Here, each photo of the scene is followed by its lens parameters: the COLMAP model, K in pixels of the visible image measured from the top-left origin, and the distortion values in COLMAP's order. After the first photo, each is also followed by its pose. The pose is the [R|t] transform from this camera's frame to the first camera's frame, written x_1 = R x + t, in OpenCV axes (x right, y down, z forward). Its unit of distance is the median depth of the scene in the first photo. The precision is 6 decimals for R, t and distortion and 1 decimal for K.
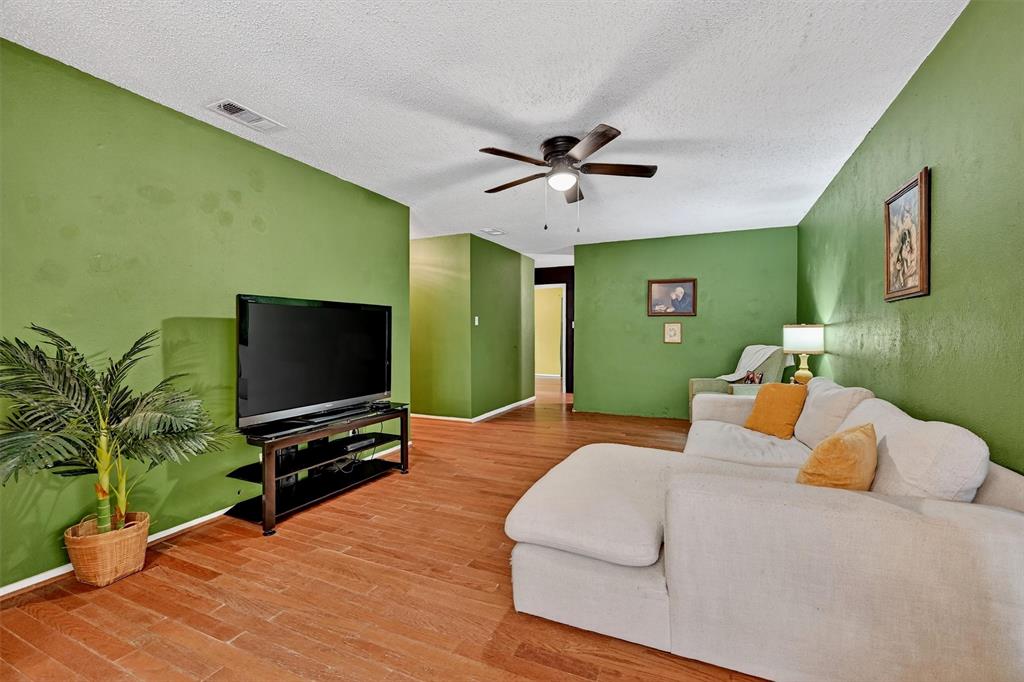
lens RADIAL K [[425.8, 0, 515.9], [0, 425.8, 335.6], [0, 0, 1]] dist [-0.001314, 0.000064]
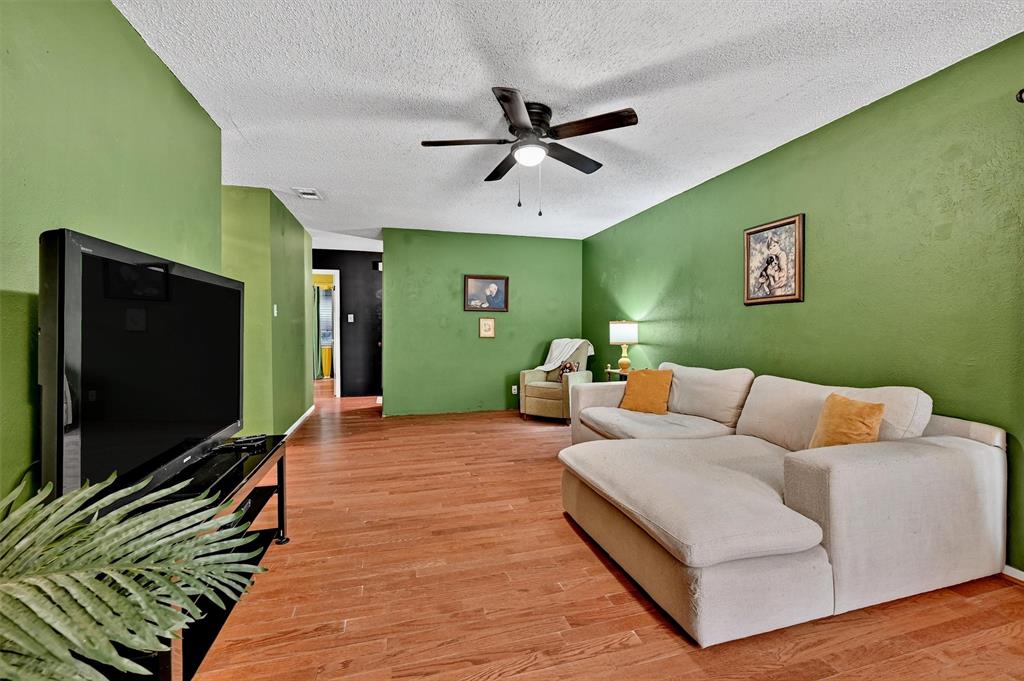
lens RADIAL K [[425.8, 0, 511.2], [0, 425.8, 336.9], [0, 0, 1]] dist [-0.001314, 0.000064]
pose [[0.772319, -0.010964, 0.635140, -0.374824], [0.002073, 0.999889, 0.014740, 0.001015], [-0.635231, -0.010067, 0.772257, 0.261609]]
